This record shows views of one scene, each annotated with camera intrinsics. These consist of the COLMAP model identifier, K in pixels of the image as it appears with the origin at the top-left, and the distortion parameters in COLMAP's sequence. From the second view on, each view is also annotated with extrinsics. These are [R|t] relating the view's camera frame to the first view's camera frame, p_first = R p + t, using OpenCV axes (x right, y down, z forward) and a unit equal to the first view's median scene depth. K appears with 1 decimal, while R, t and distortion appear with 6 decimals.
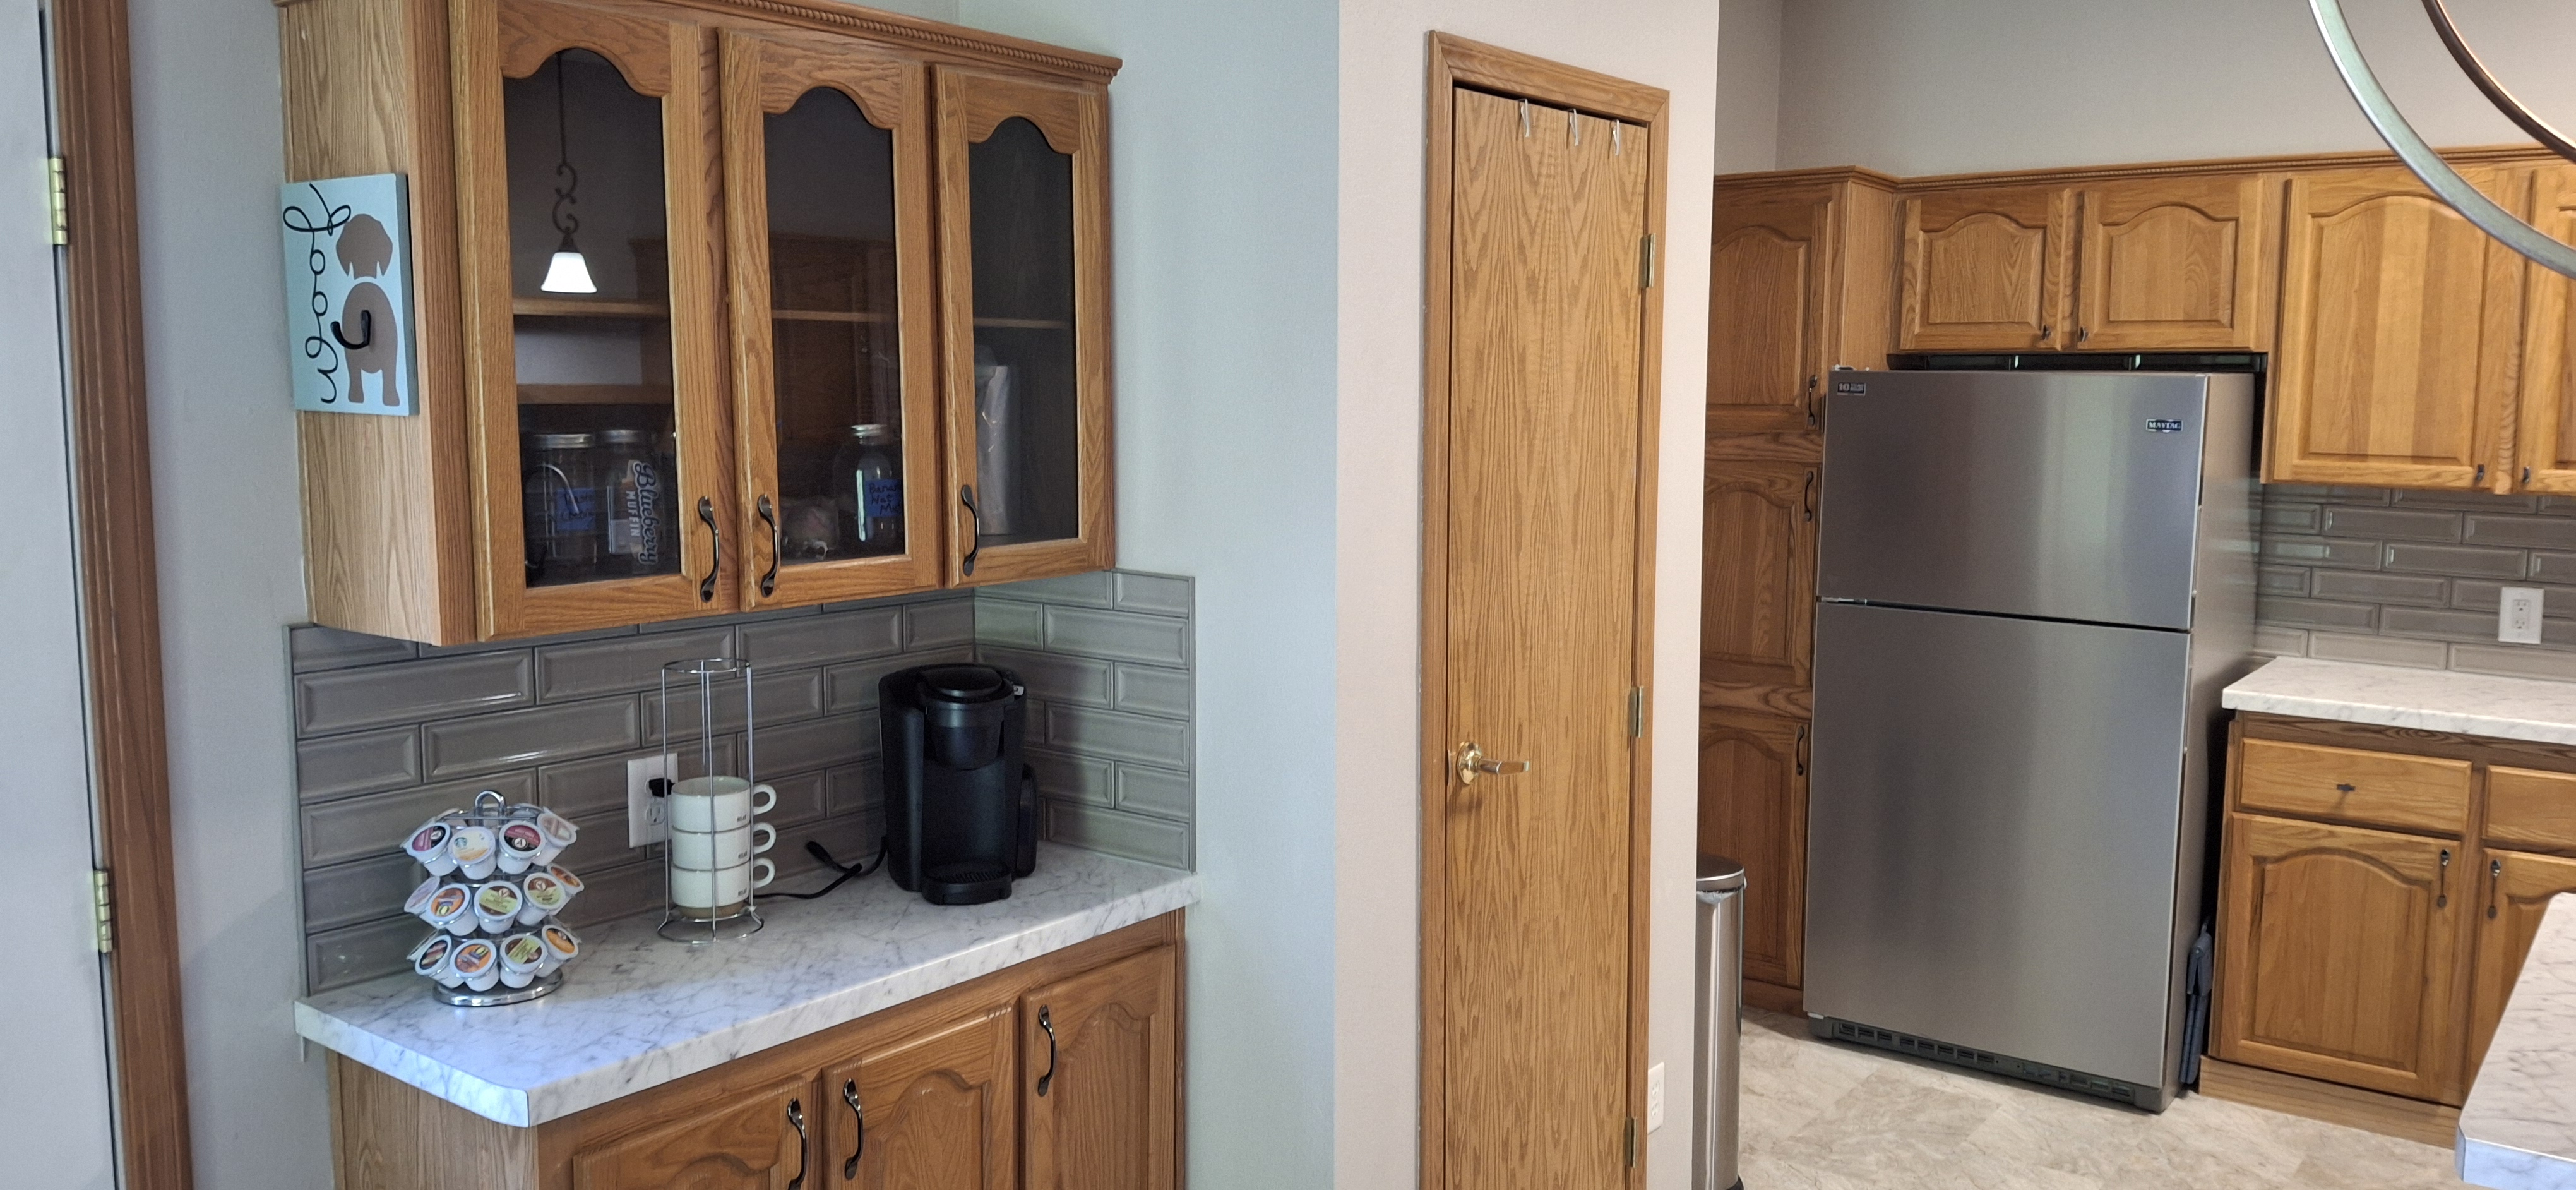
lens RADIAL K [[1911.8, 0, 1287.5], [0, 1911.8, 580.5], [0, 0, 1]] dist [0.008256, -0.066788]
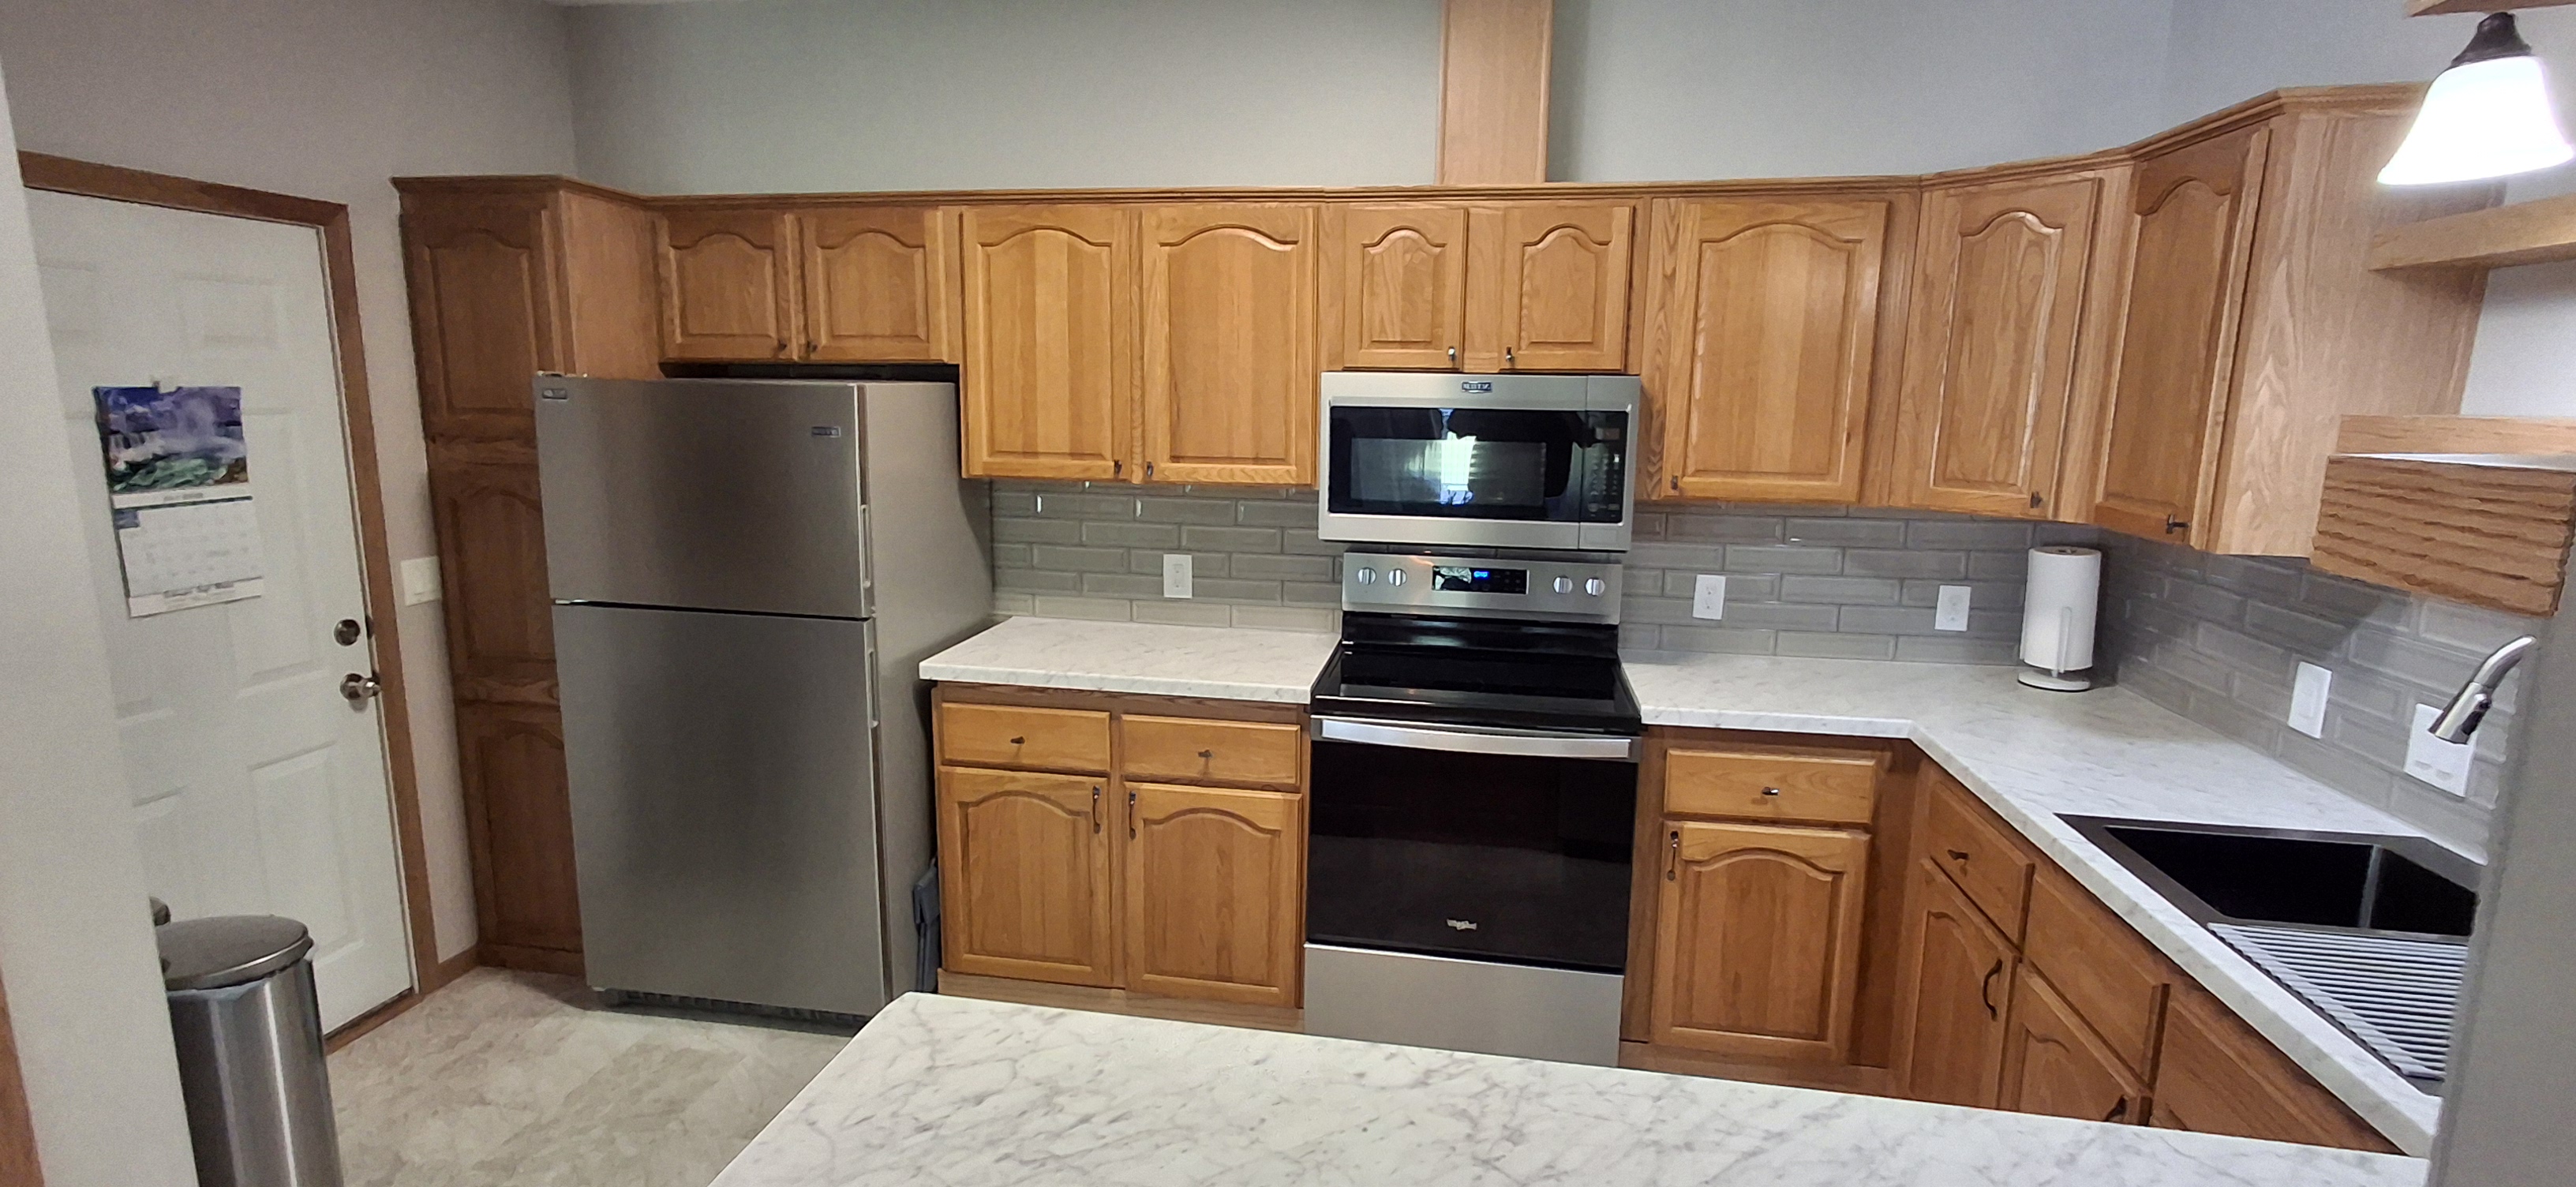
lens RADIAL K [[1191.8, 0, 1281.1], [0, 1191.8, 582.2], [0, 0, 1]] dist [-0.002633, 0.012086]
pose [[0.884458, -0.069352, 0.461436, 0.354691], [0.042508, 0.996757, 0.068331, -0.030173], [-0.464679, -0.040821, 0.884538, 0.272115]]
